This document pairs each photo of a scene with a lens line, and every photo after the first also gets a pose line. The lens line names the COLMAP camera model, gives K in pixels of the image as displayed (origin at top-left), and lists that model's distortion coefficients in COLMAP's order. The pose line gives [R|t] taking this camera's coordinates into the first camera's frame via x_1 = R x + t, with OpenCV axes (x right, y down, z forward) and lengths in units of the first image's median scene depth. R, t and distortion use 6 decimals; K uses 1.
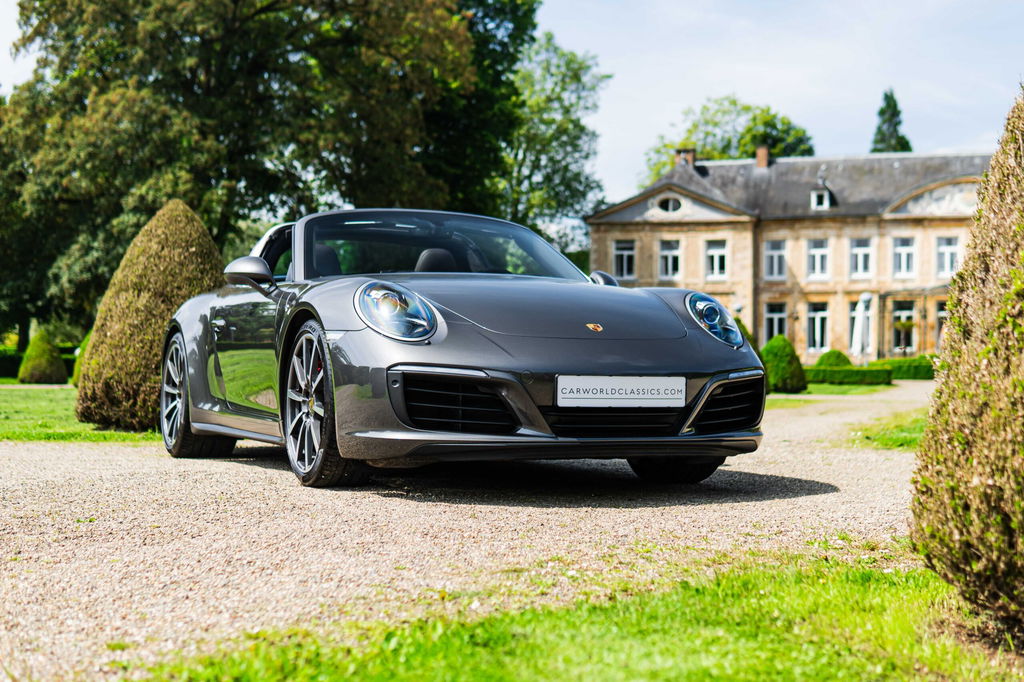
lens RADIAL K [[1572.8, 0, 529.0], [0, 1572.8, 341.5], [0, 0, 1]] dist [-0.022550, -0.031938]
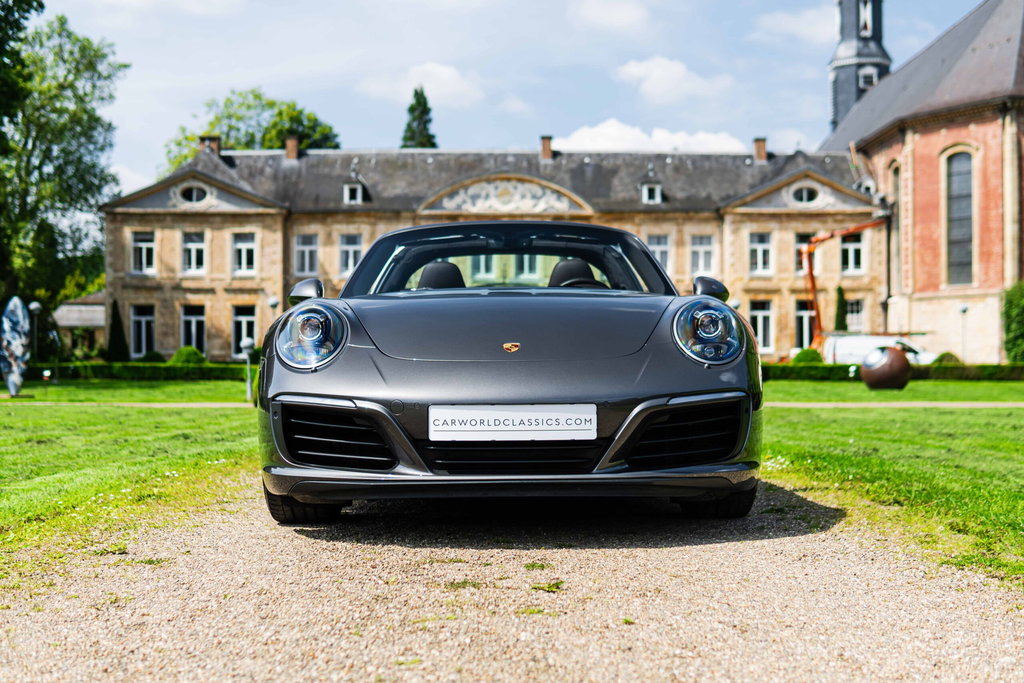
lens RADIAL K [[1406.5, 0, 512.9], [0, 1406.5, 359.4], [0, 0, 1]] dist [-0.043962, -0.107567]
pose [[0.948823, -0.002906, 0.315796, 0.006619], [-0.000295, 0.999949, 0.010088, 0.002373], [-0.315809, -0.009665, 0.948774, 0.153893]]
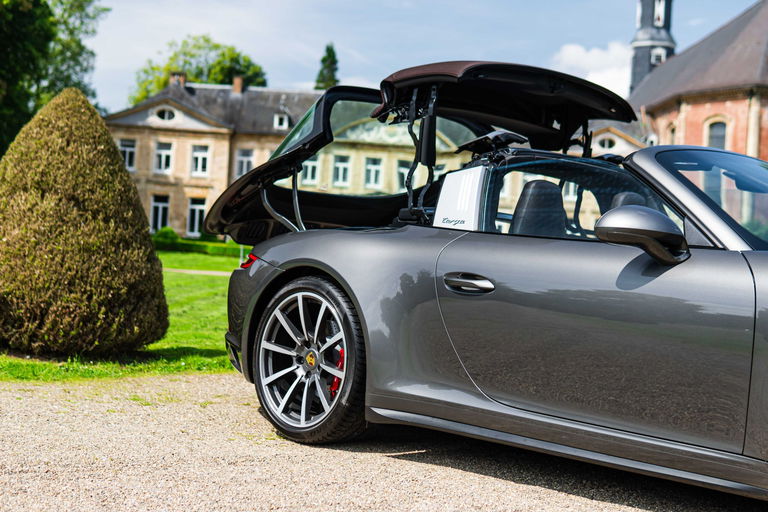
lens RADIAL K [[1142.0, 0, 385.8], [0, 1142.0, 244.8], [0, 0, 1]] dist [-0.046941, -0.092731]
pose [[0.940416, 0.054094, 0.335697, -0.048650], [-0.061877, 0.998005, 0.012521, -0.003923], [-0.334350, -0.032547, 0.941887, 0.061909]]
